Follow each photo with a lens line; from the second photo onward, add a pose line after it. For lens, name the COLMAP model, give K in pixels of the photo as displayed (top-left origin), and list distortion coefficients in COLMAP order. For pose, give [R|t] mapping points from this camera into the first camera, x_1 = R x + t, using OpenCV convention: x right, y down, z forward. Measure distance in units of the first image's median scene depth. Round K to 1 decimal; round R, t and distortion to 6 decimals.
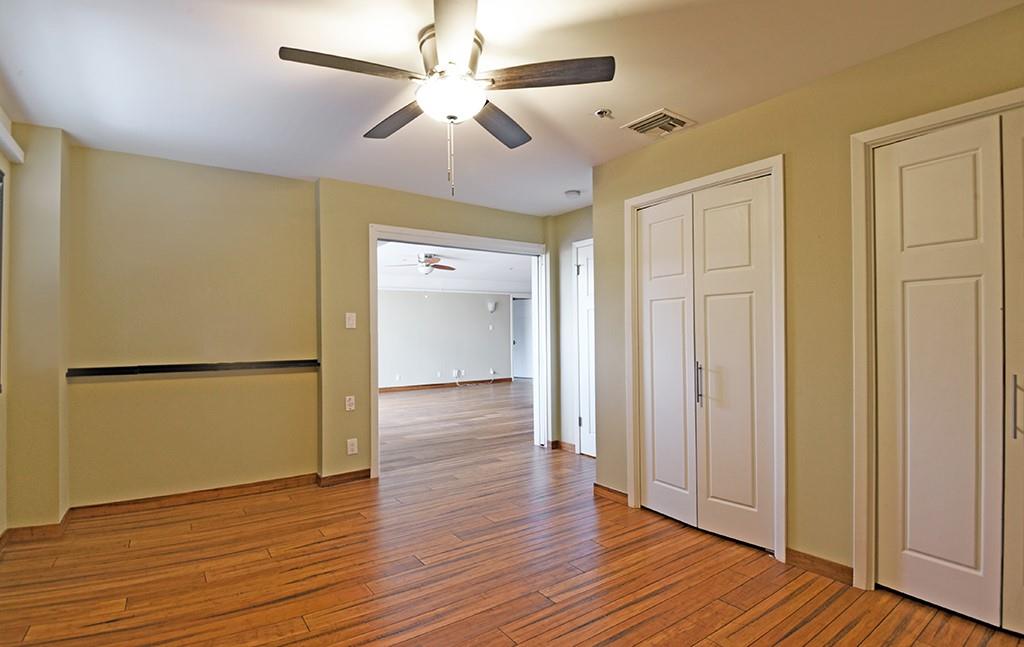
lens RADIAL K [[455.1, 0, 510.6], [0, 455.1, 334.4], [0, 0, 1]] dist [-0.046171, -0.000116]
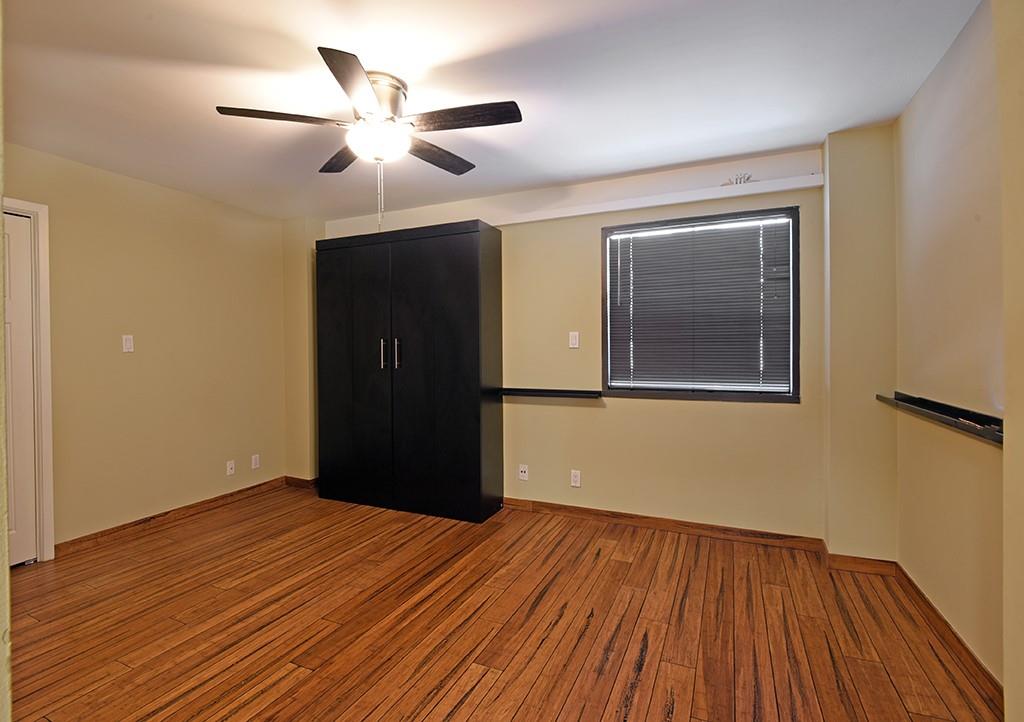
lens RADIAL K [[545.7, 0, 494.6], [0, 545.7, 357.4], [0, 0, 1]] dist [0.018416, -0.000681]
pose [[-0.879933, 0.024288, -0.474476, 0.183307], [0.018913, 0.999692, 0.016098, -0.021644], [0.474721, 0.005191, -0.880121, 1.603126]]
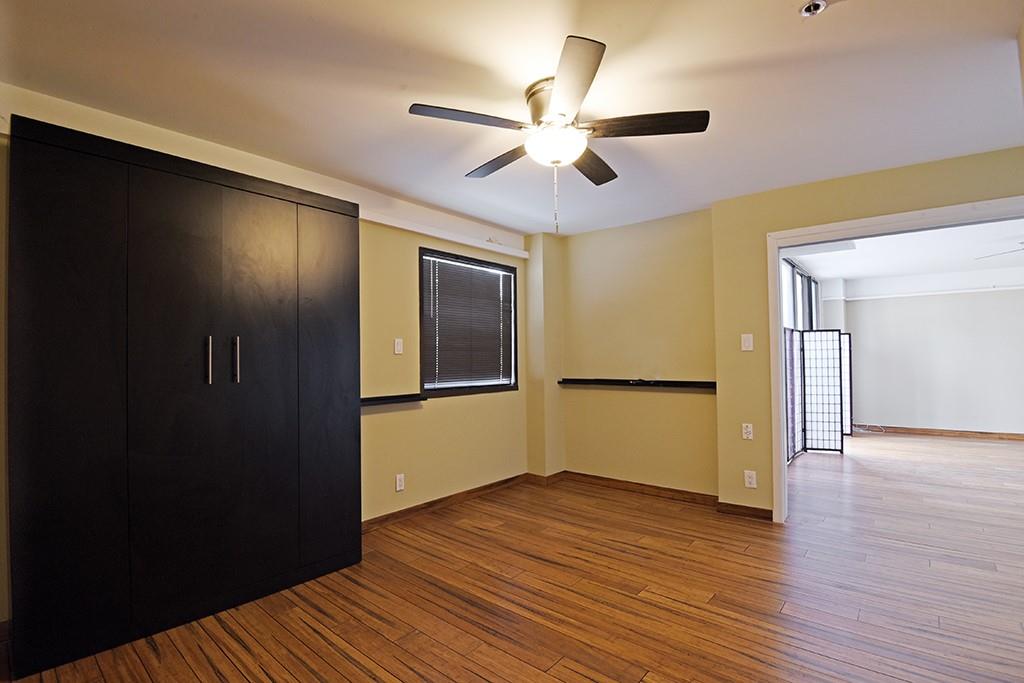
lens RADIAL K [[490.3, 0, 534.3], [0, 490.3, 330.9], [0, 0, 1]] dist [-0.020318, -0.000953]
pose [[0.290063, -0.044321, -0.955981, 0.692654], [0.009830, 0.999012, -0.043334, -0.021226], [0.956957, 0.003172, 0.290212, 0.407678]]
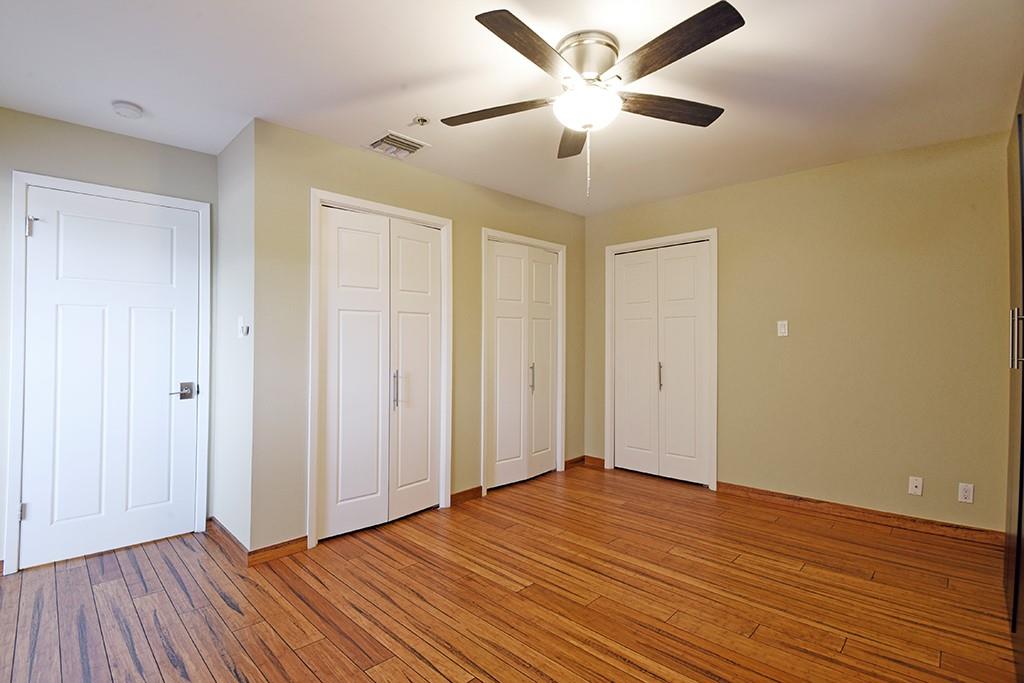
lens RADIAL K [[479.2, 0, 485.9], [0, 479.2, 337.3], [0, 0, 1]] dist [-0.032474, -0.000168]
pose [[-0.123796, 0.016645, 0.992168, -0.804966], [-0.005657, 0.999831, -0.017480, -0.001547], [-0.992292, -0.007776, -0.123681, 0.937243]]
